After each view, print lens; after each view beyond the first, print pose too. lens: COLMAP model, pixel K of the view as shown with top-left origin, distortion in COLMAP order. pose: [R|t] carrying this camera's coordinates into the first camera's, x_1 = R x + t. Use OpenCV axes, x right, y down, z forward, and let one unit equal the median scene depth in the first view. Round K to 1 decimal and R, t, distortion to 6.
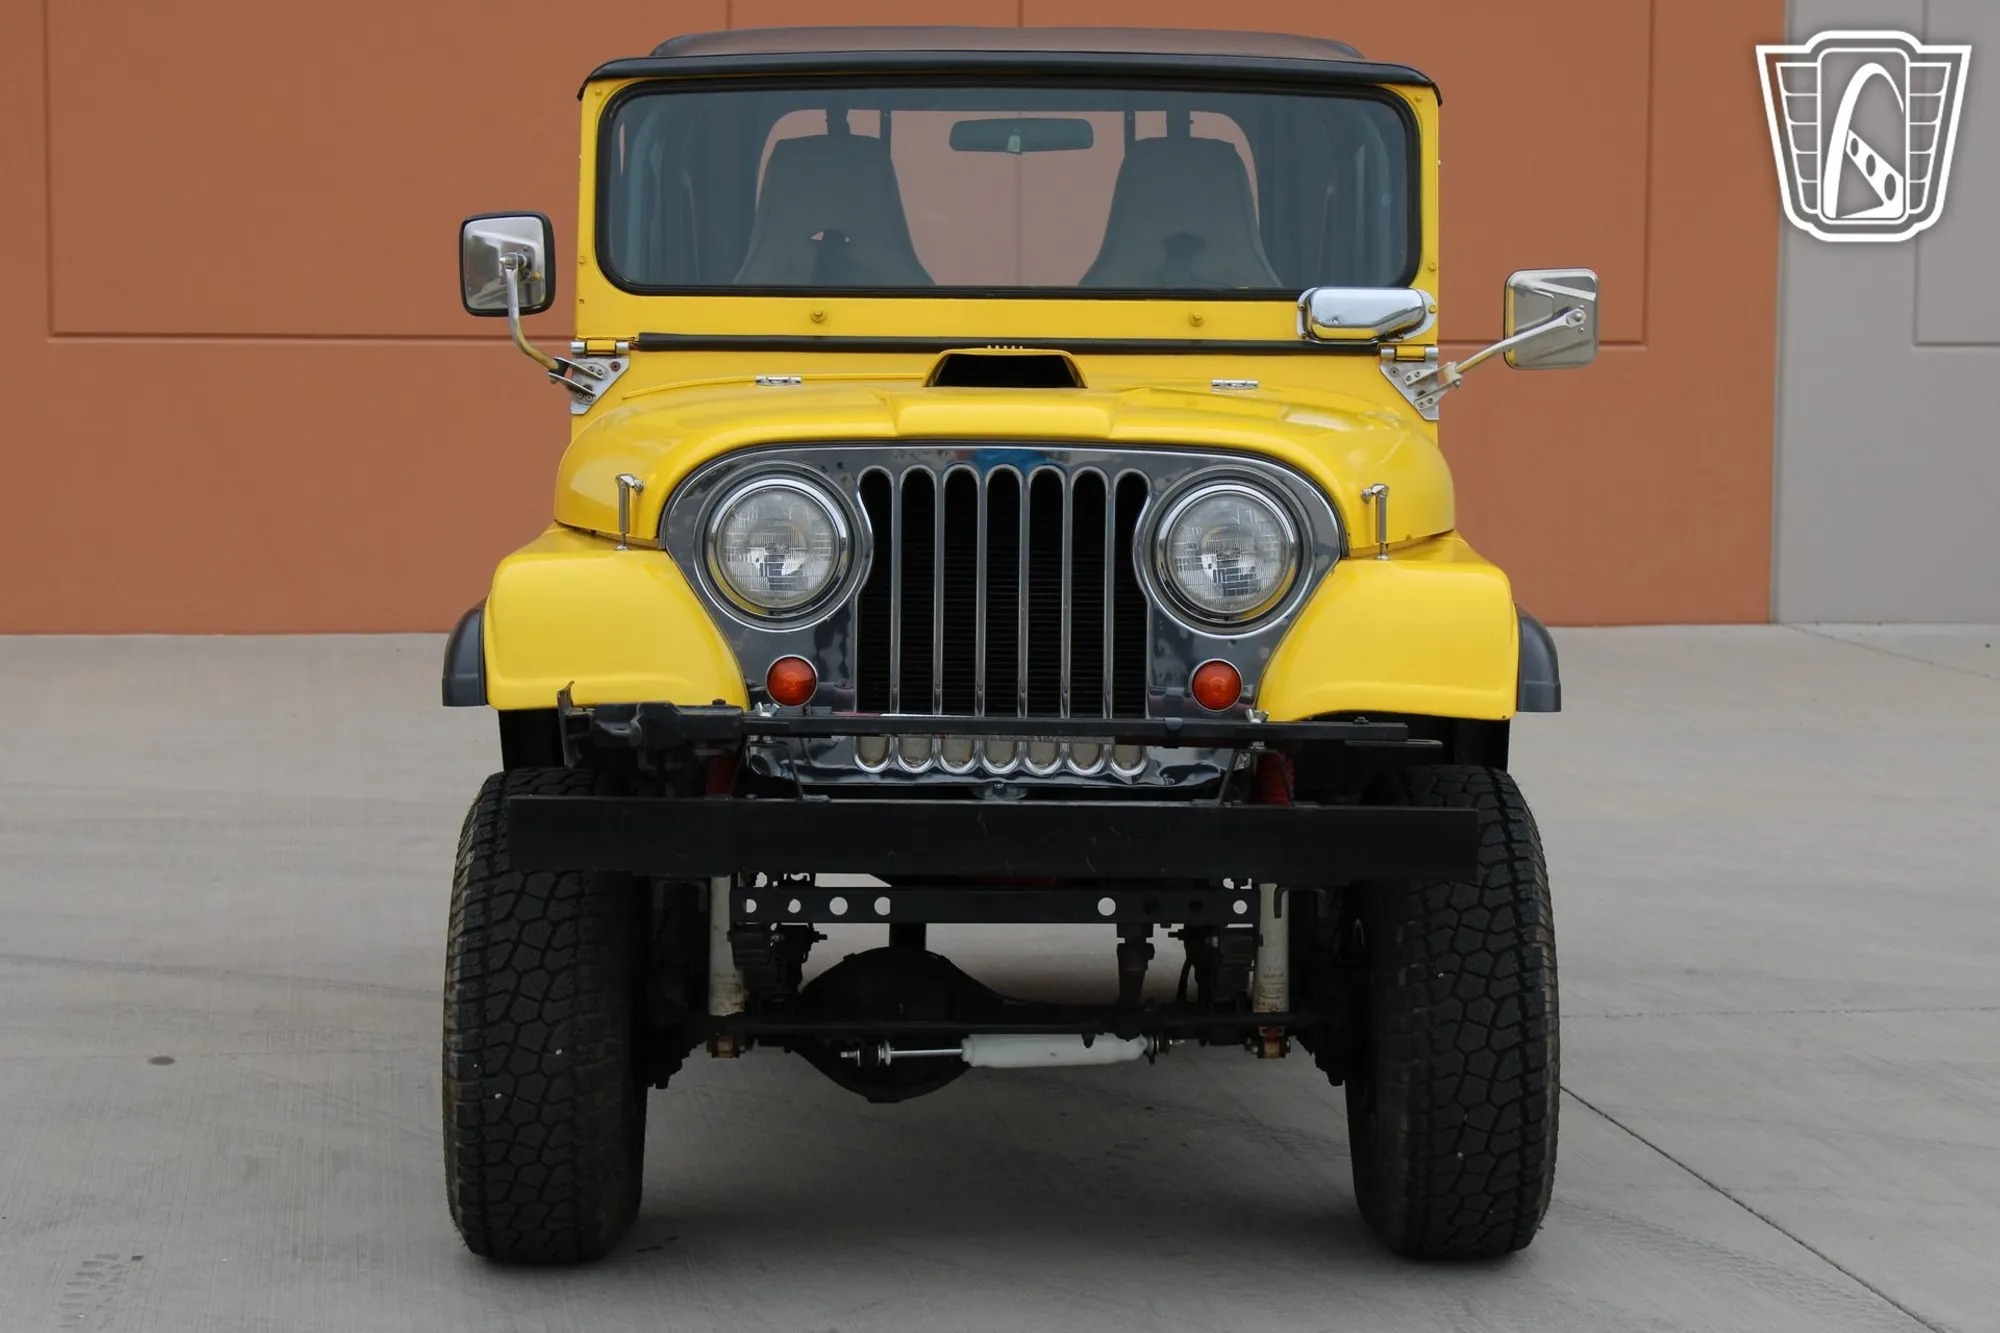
lens RADIAL K [[4135.8, 0, 999.1], [0, 4135.8, 665.9], [0, 0, 1]] dist [0.066213, -0.154039]
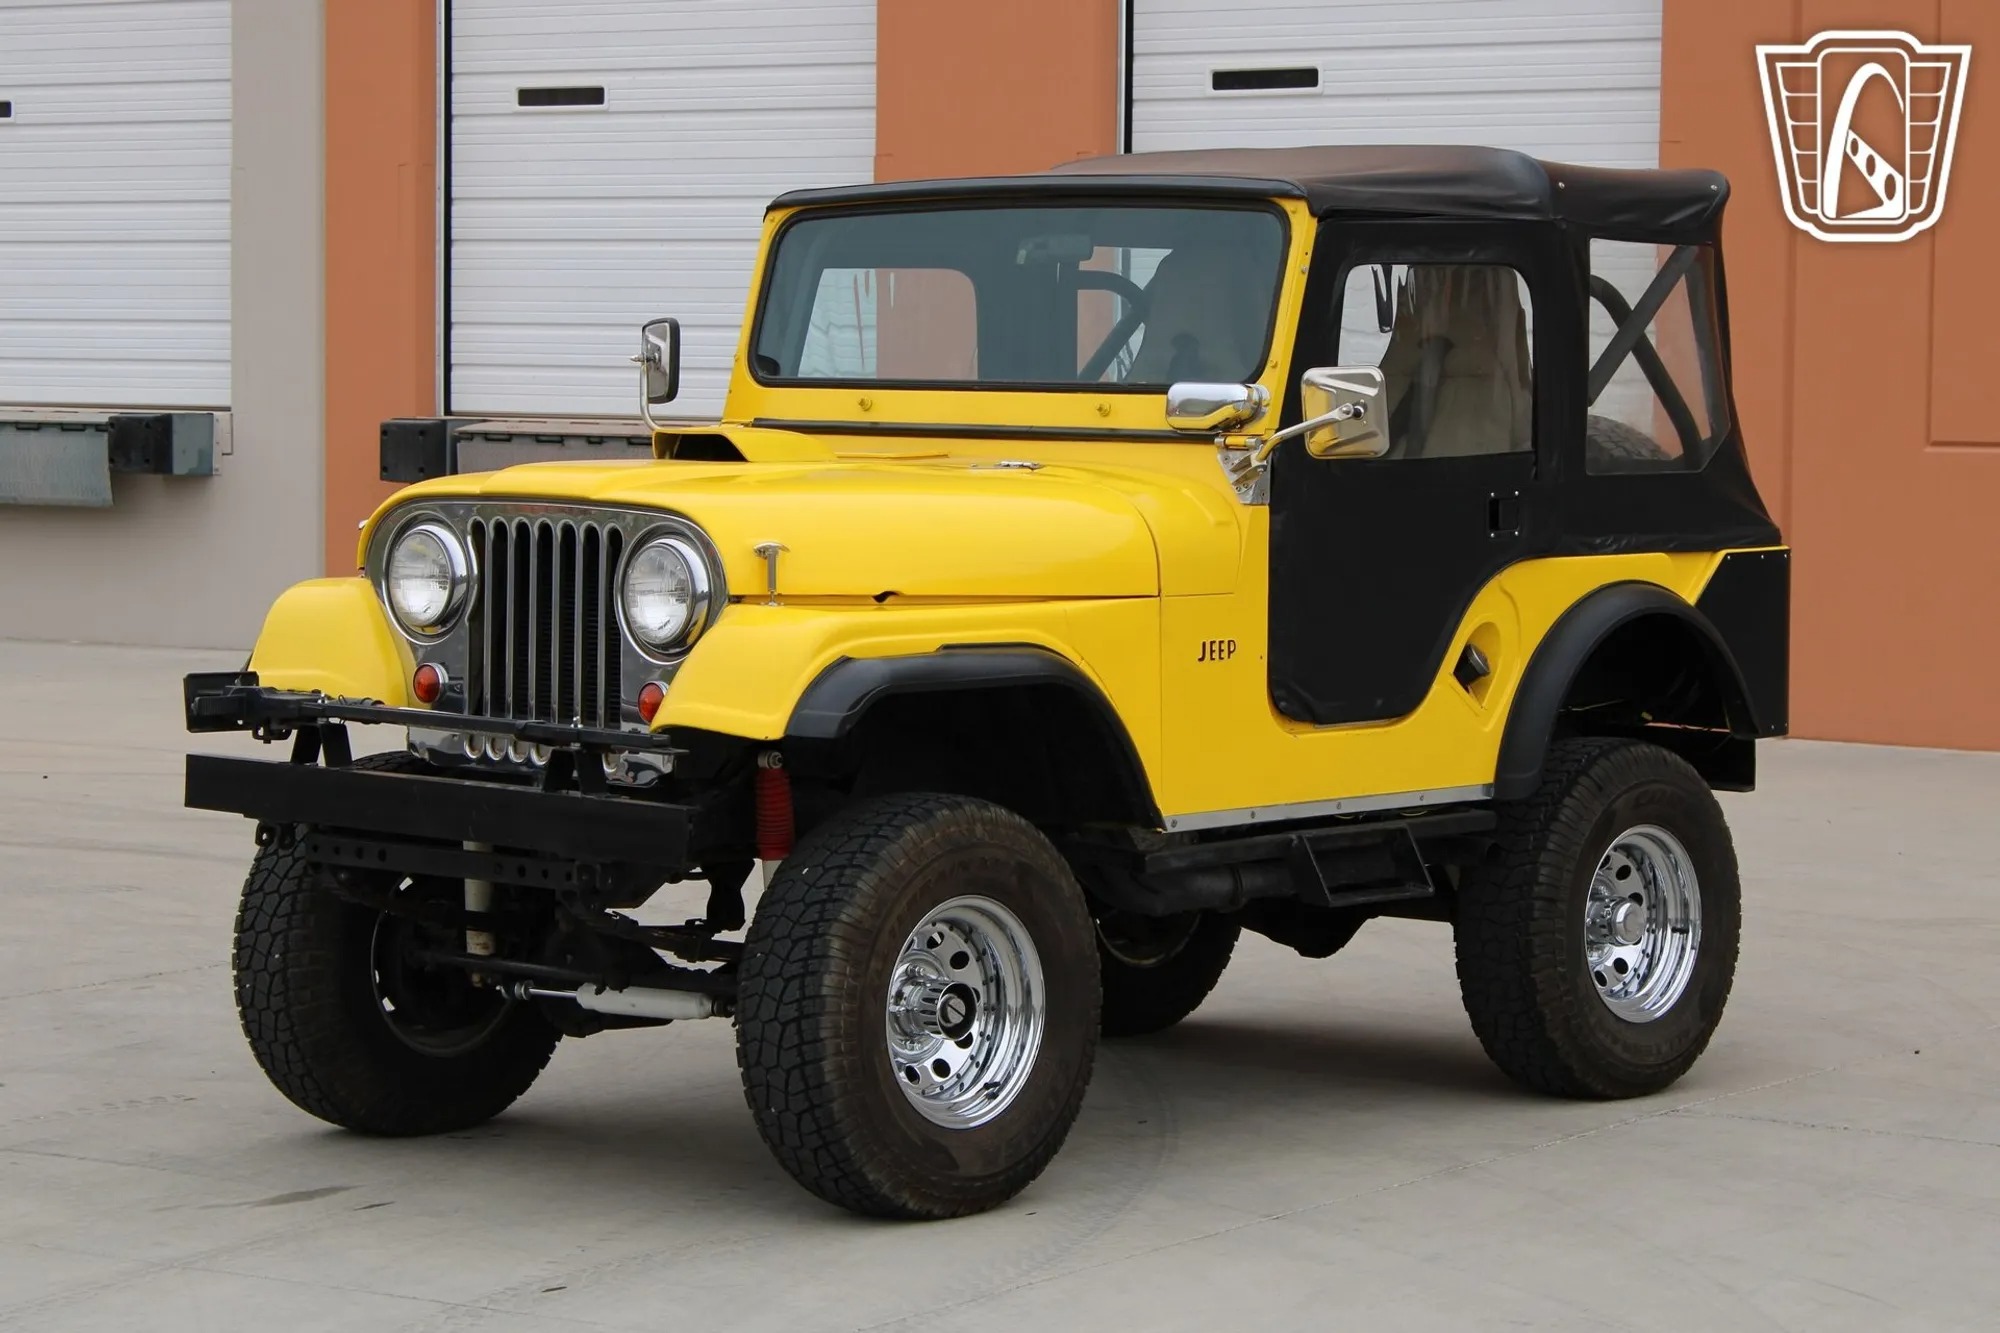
lens RADIAL K [[4781.8, 0, 1005.2], [0, 4781.8, 664.6], [0, 0, 1]] dist [0.096365, 0.421183]
pose [[0.730491, 0.043301, -0.681548, 1.081880], [-0.069317, 0.997535, -0.010917, 0.001638], [0.679396, 0.055218, 0.731692, 0.039186]]
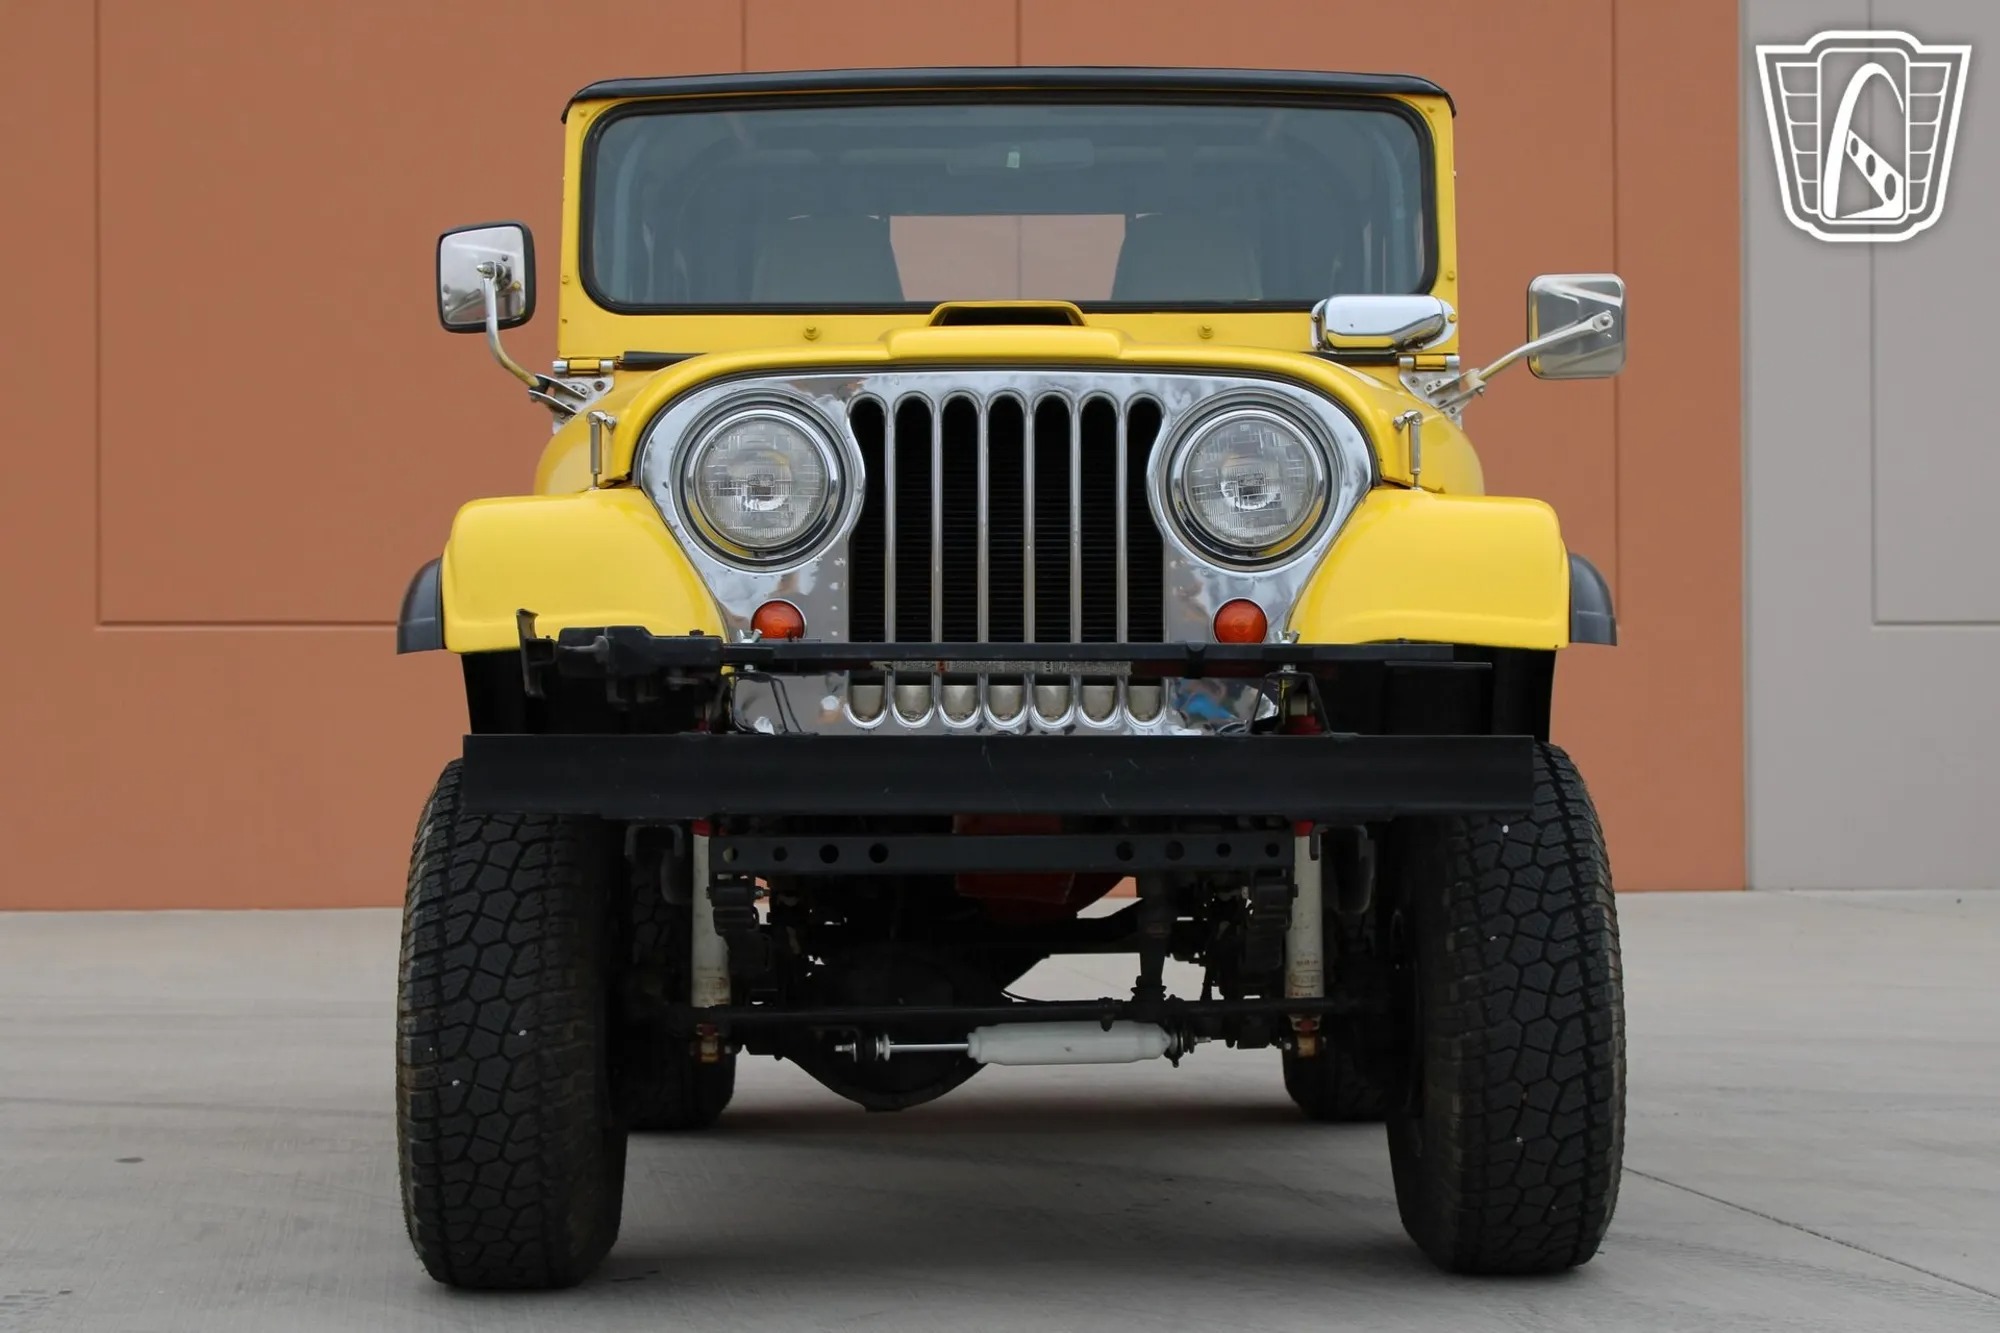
lens RADIAL K [[3726.4, 0, 997.7], [0, 3726.4, 665.6], [0, 0, 1]] dist [0.036472, -0.023986]
pose [[0.999926, -0.012038, -0.001619, -0.000045], [0.011785, 0.993792, -0.110628, 0.103725], [0.002940, 0.110601, 0.993861, 0.177635]]
